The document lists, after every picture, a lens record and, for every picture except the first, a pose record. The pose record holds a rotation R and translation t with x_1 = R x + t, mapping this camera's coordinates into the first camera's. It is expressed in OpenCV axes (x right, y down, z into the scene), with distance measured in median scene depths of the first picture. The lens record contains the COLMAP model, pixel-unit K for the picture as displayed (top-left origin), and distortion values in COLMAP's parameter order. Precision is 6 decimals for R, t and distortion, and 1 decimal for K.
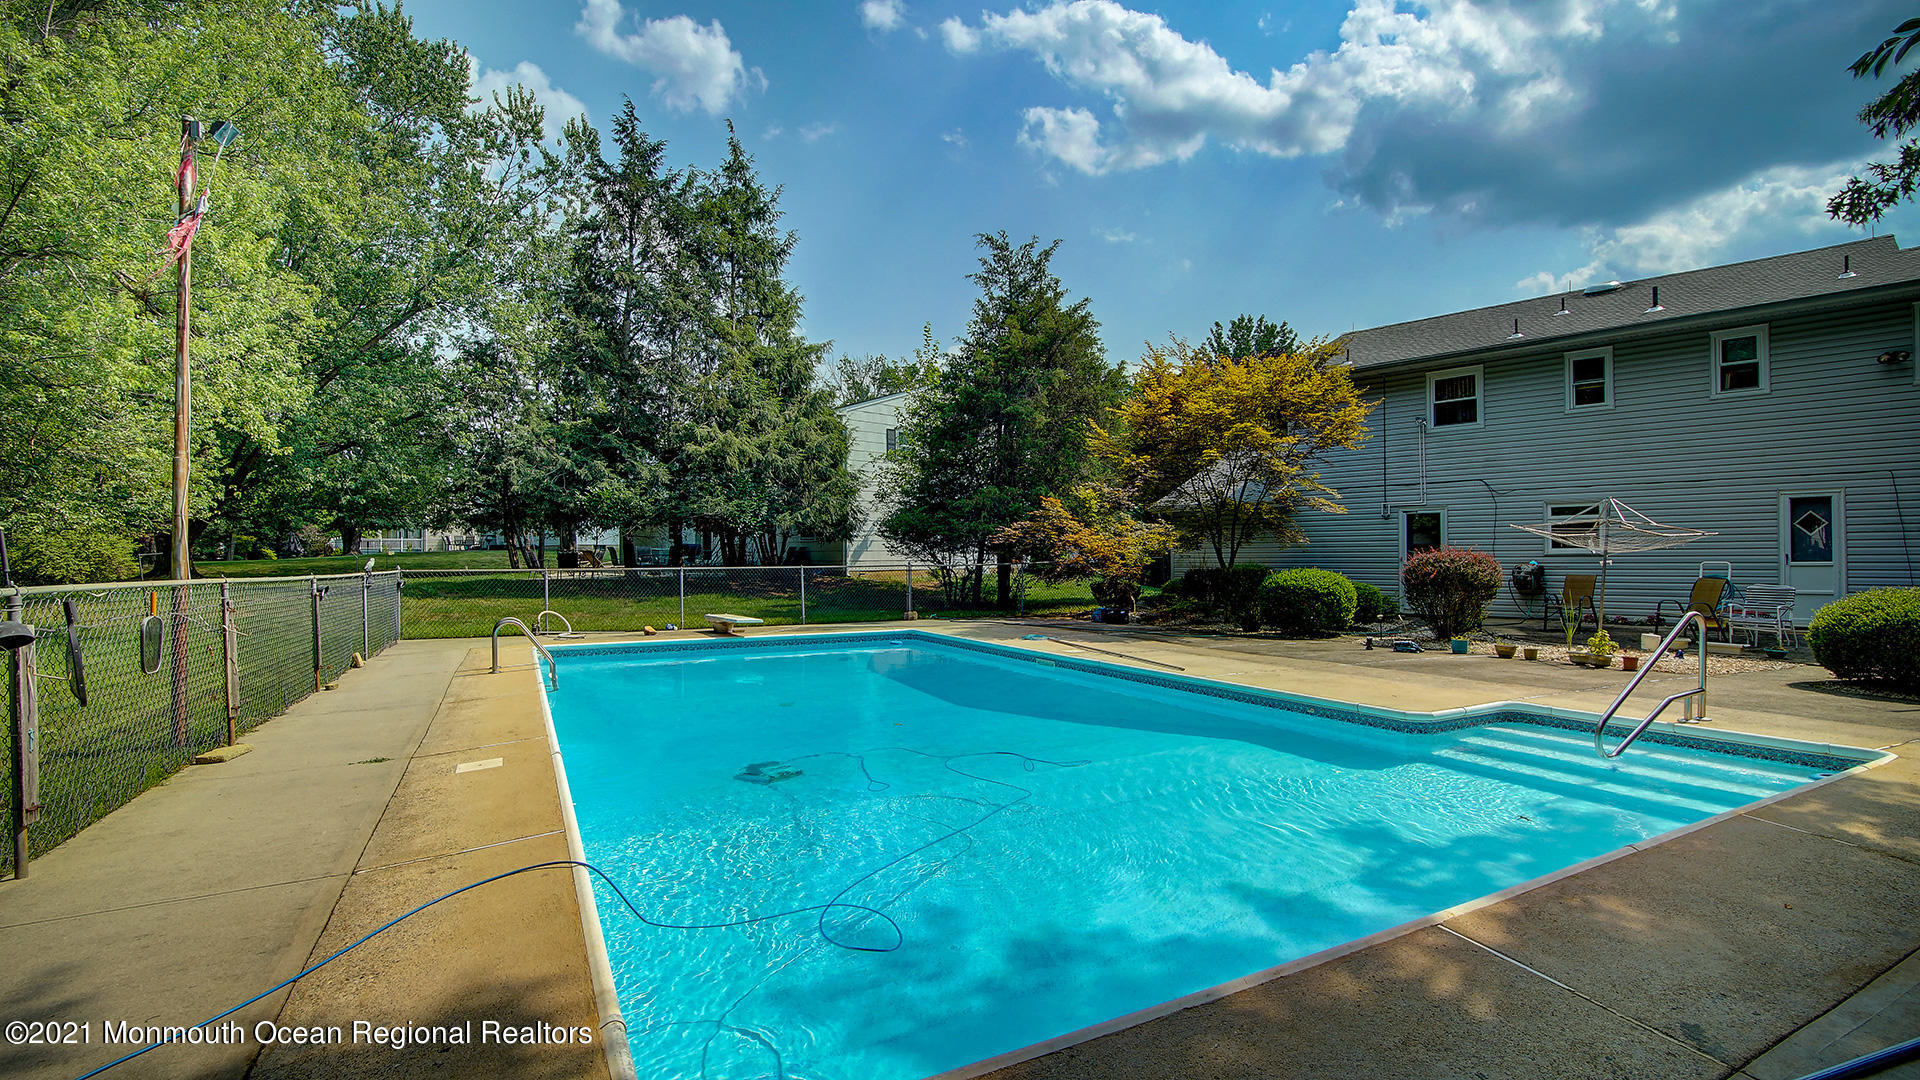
lens RADIAL K [[853.1, 0, 963.8], [0, 853.1, 544.8], [0, 0, 1]] dist [-0.034770, 0.006878]
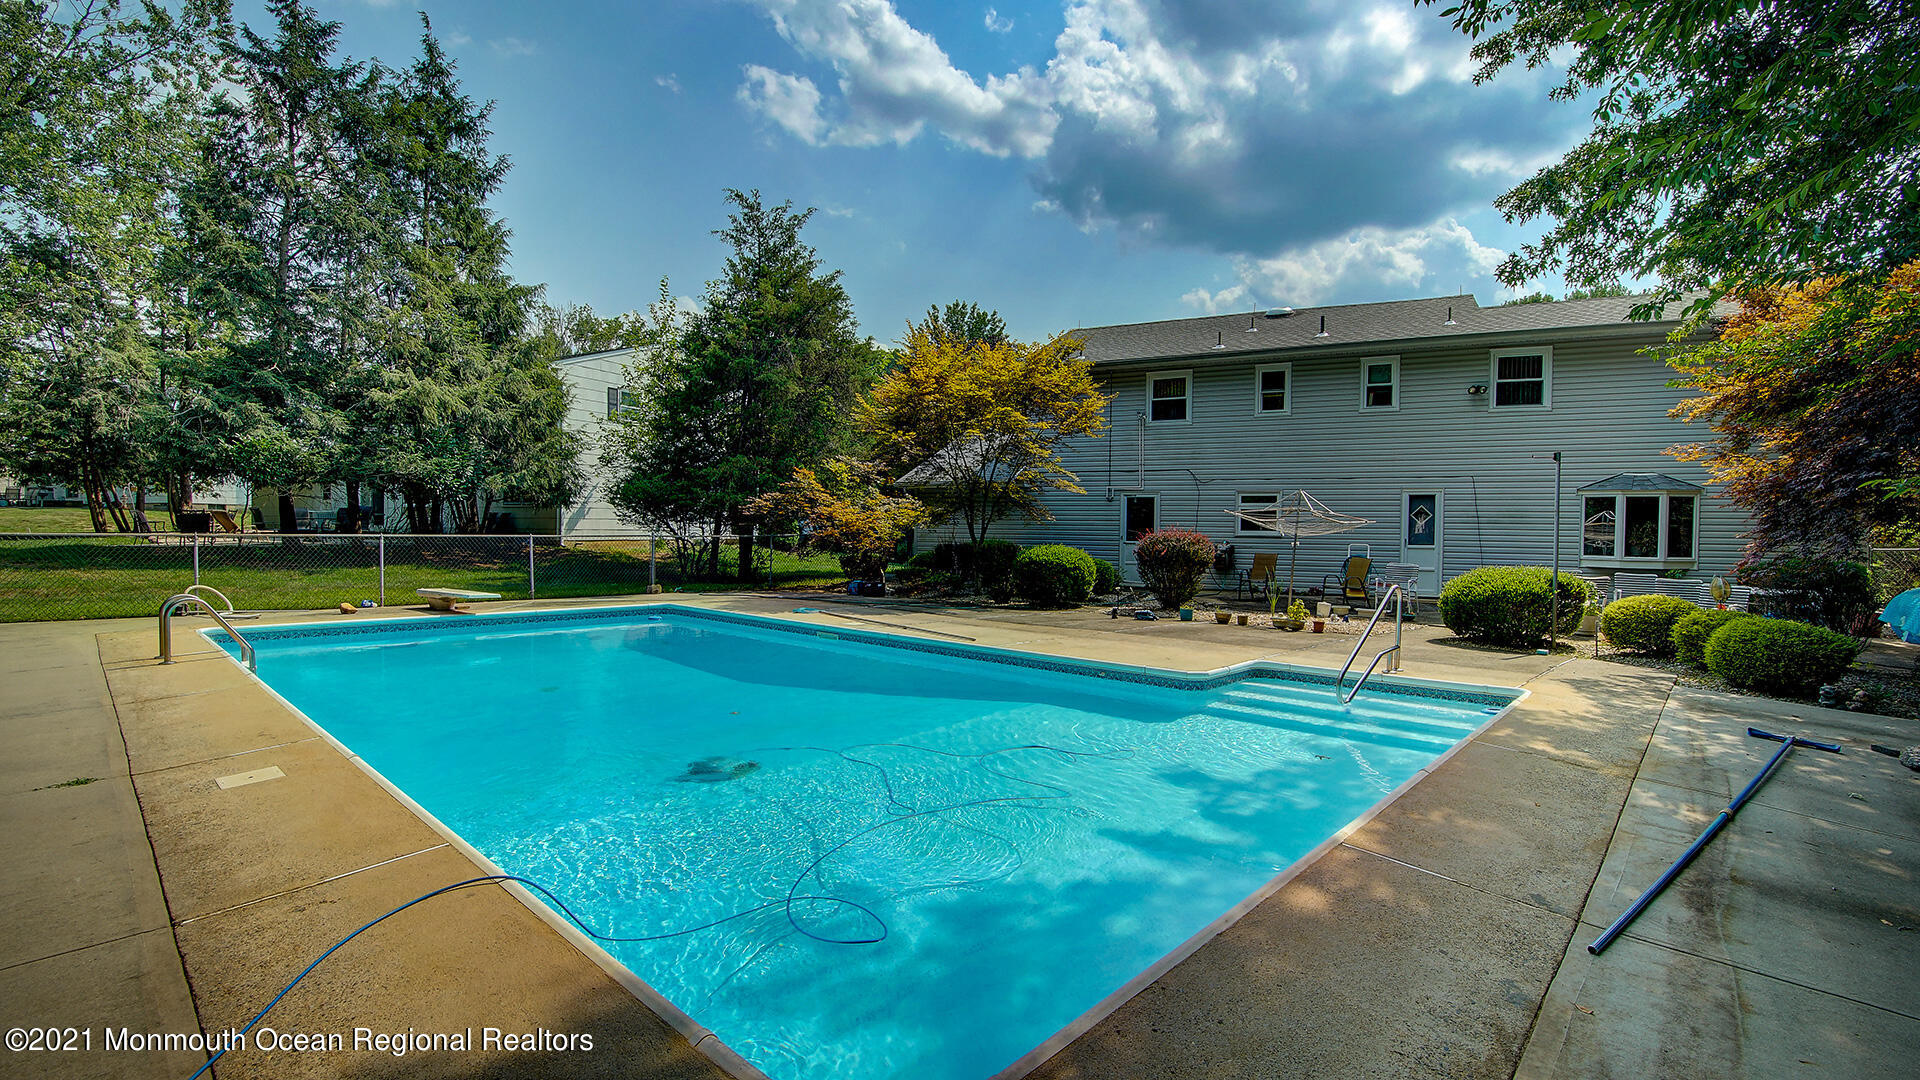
lens RADIAL K [[853.1, 0, 960.4], [0, 853.1, 539.1], [0, 0, 1]] dist [-0.034770, 0.006878]
pose [[0.942124, 0.015389, 0.334910, -0.051905], [-0.023568, 0.999515, 0.020370, 0.000803], [-0.334434, -0.027084, 0.942030, 0.007960]]
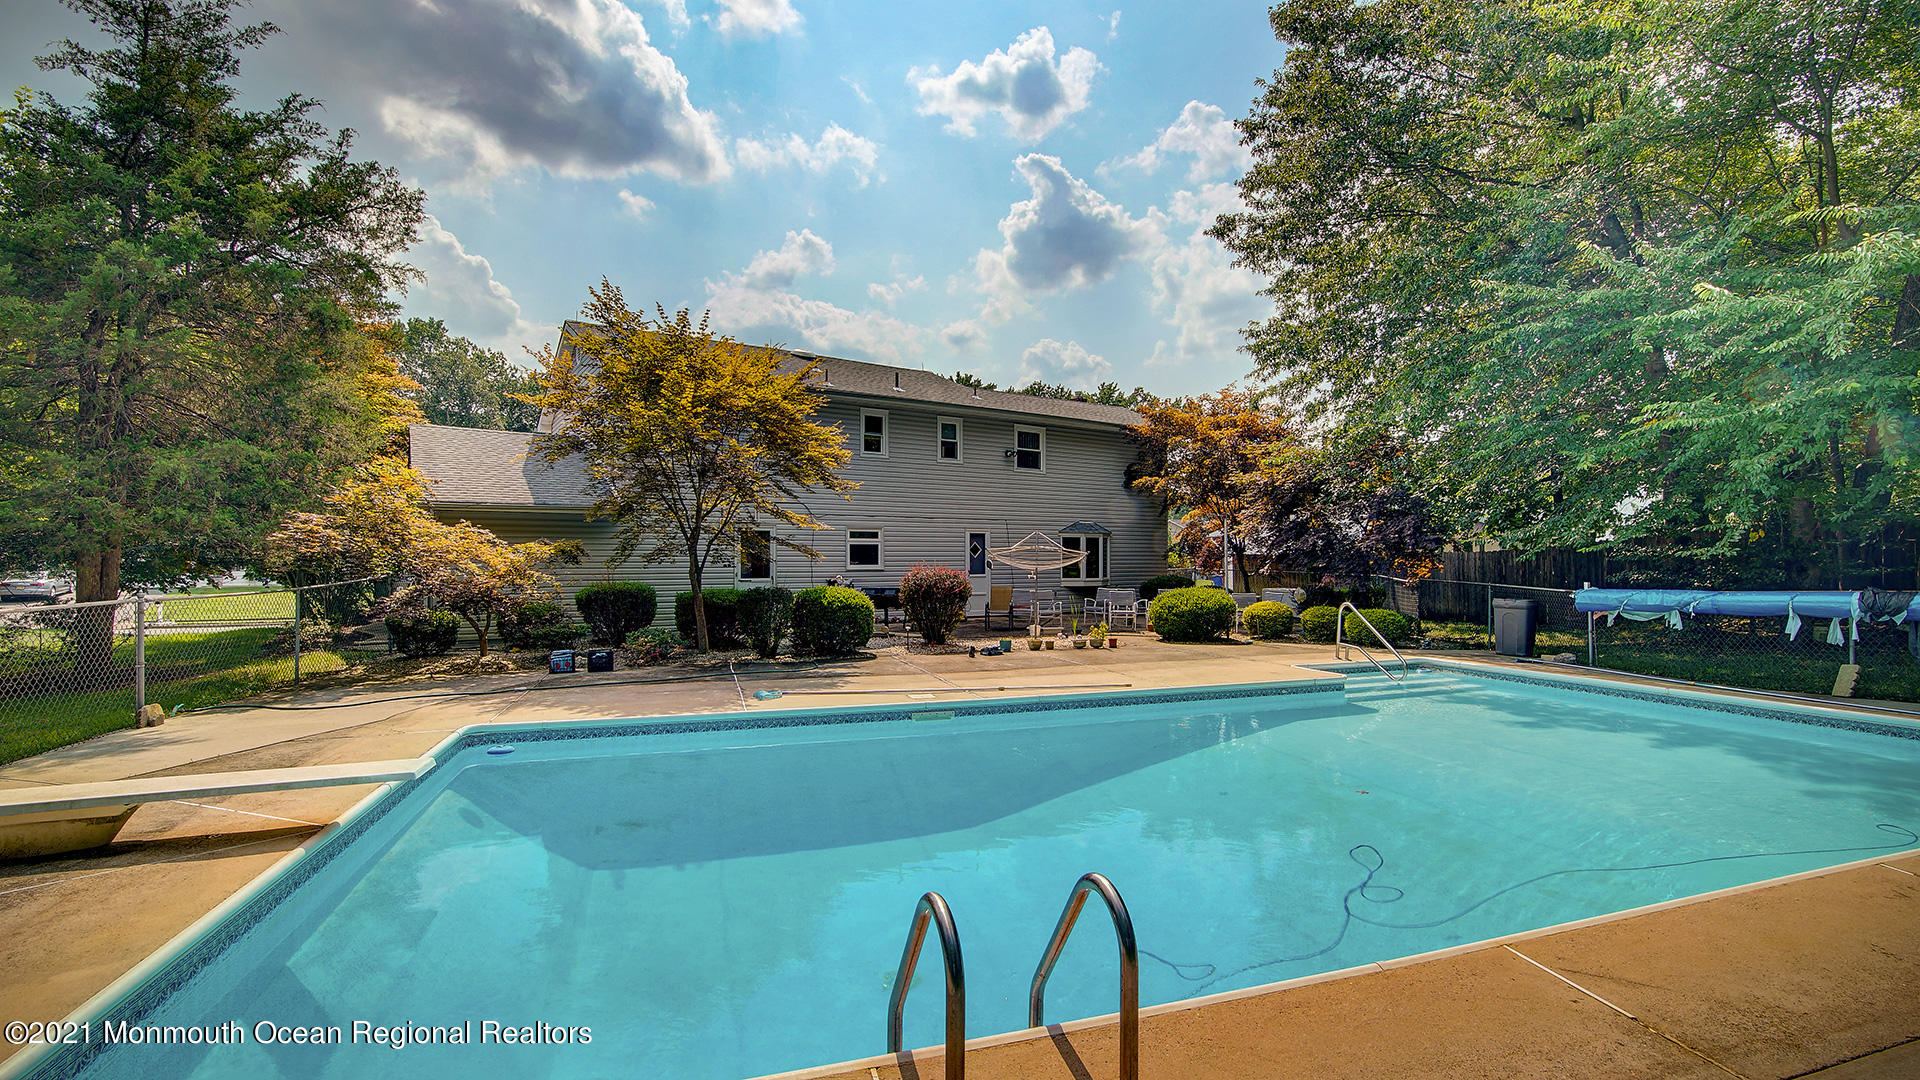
lens RADIAL K [[853.1, 0, 957.1], [0, 853.1, 543.1], [0, 0, 1]] dist [-0.034770, 0.006878]
pose [[0.180914, 0.022892, 0.983232, -0.380624], [-0.013209, 0.999695, -0.020845, -0.002250], [-0.983410, -0.009216, 0.181161, 0.477022]]
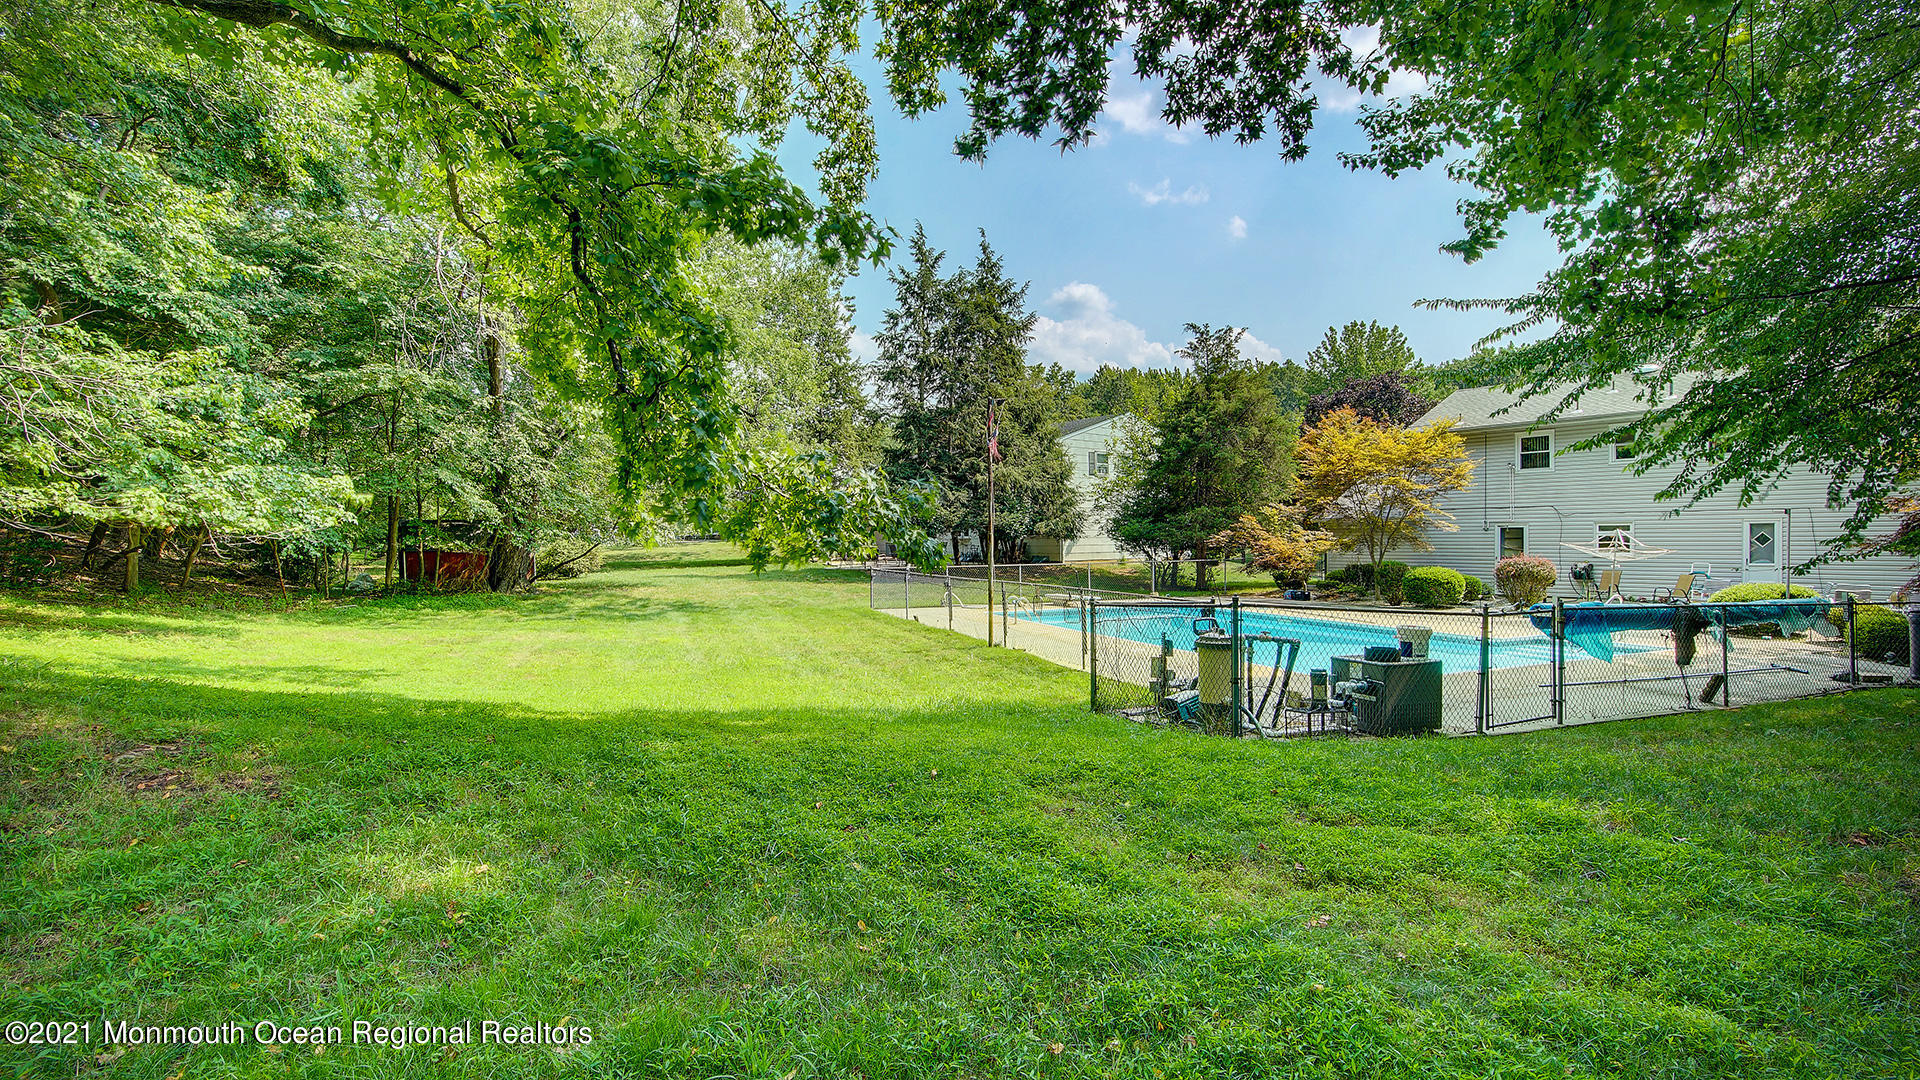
lens RADIAL K [[853.1, 0, 966.7], [0, 853.1, 551.3], [0, 0, 1]] dist [-0.034770, 0.006878]
pose [[0.995387, -0.002254, -0.095910, -0.224861], [0.005232, 0.999512, 0.030810, -0.038227], [0.095794, -0.031169, 0.994913, -0.473469]]
